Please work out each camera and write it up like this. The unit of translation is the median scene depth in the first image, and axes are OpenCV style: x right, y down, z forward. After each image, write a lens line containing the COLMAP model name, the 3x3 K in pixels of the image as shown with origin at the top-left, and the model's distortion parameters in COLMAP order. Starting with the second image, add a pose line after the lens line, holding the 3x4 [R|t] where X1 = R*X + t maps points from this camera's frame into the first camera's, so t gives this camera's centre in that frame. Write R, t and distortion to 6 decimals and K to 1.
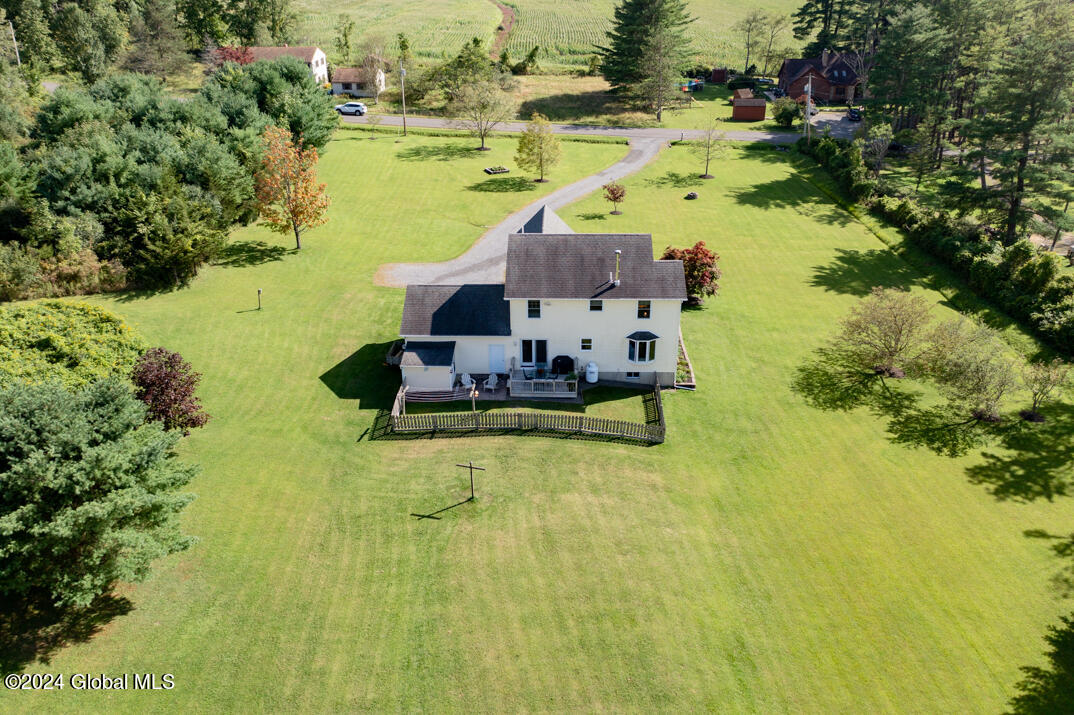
lens RADIAL K [[845.9, 0, 537.0], [0, 845.9, 357.5], [0, 0, 1]] dist [-0.012863, -0.000628]
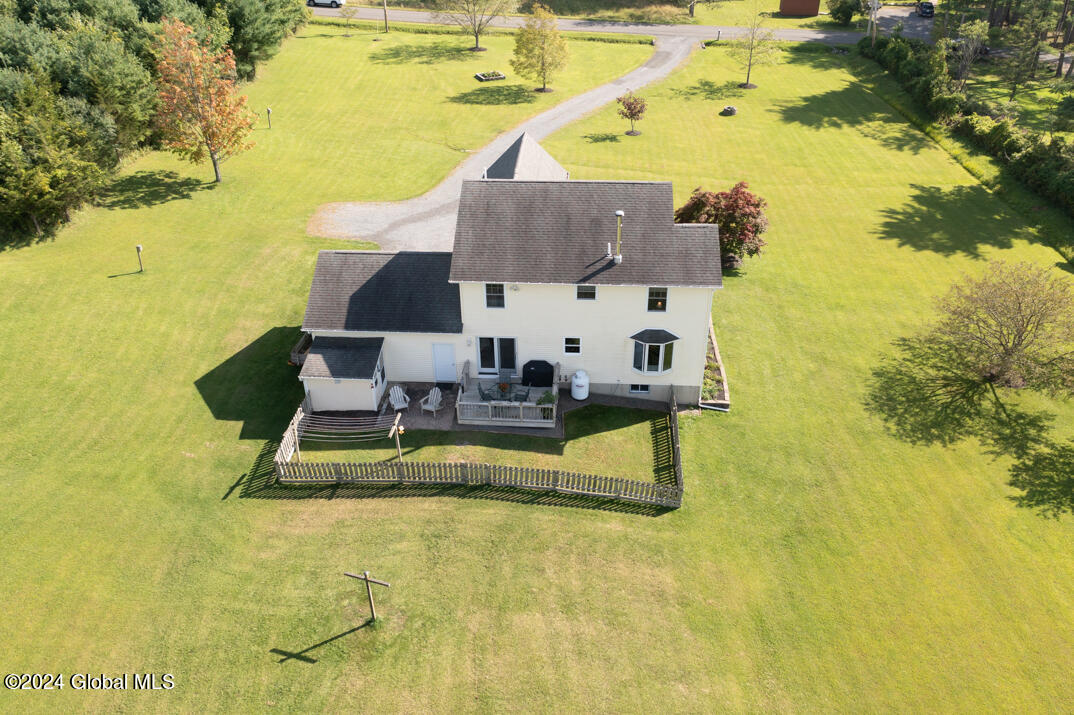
lens RADIAL K [[845.9, 0, 537.0], [0, 845.9, 357.5], [0, 0, 1]] dist [-0.012863, -0.000628]
pose [[0.999500, 0.015654, -0.027473, 0.042808], [-0.012568, 0.993951, 0.109106, -0.070737], [0.029014, -0.108706, 0.993650, 0.276550]]
